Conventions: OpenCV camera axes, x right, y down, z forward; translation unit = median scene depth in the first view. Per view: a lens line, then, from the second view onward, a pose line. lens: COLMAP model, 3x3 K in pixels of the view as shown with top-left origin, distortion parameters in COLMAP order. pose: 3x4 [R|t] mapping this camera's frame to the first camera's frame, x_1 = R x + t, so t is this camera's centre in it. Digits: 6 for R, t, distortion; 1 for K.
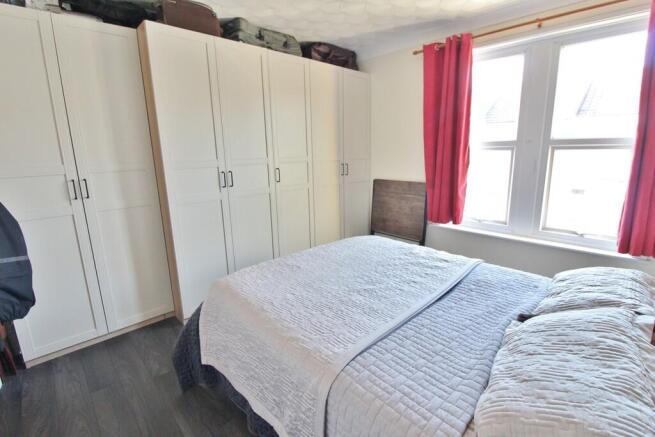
lens RADIAL K [[306.3, 0, 328.4], [0, 306.3, 212.3], [0, 0, 1]] dist [-0.006106, -0.001029]
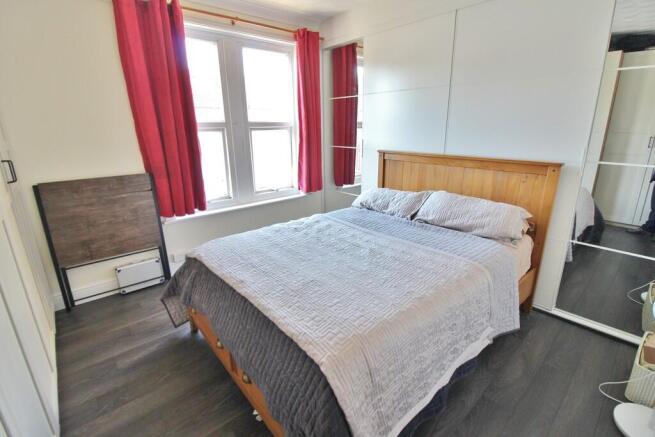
lens RADIAL K [[306.3, 0, 328.0], [0, 306.3, 219.1], [0, 0, 1]] dist [-0.006106, -0.001029]
pose [[0.053647, -0.273395, 0.960405, -0.565183], [0.212850, 0.942817, 0.256498, -0.111779], [-0.975611, 0.190662, 0.108771, 0.596598]]
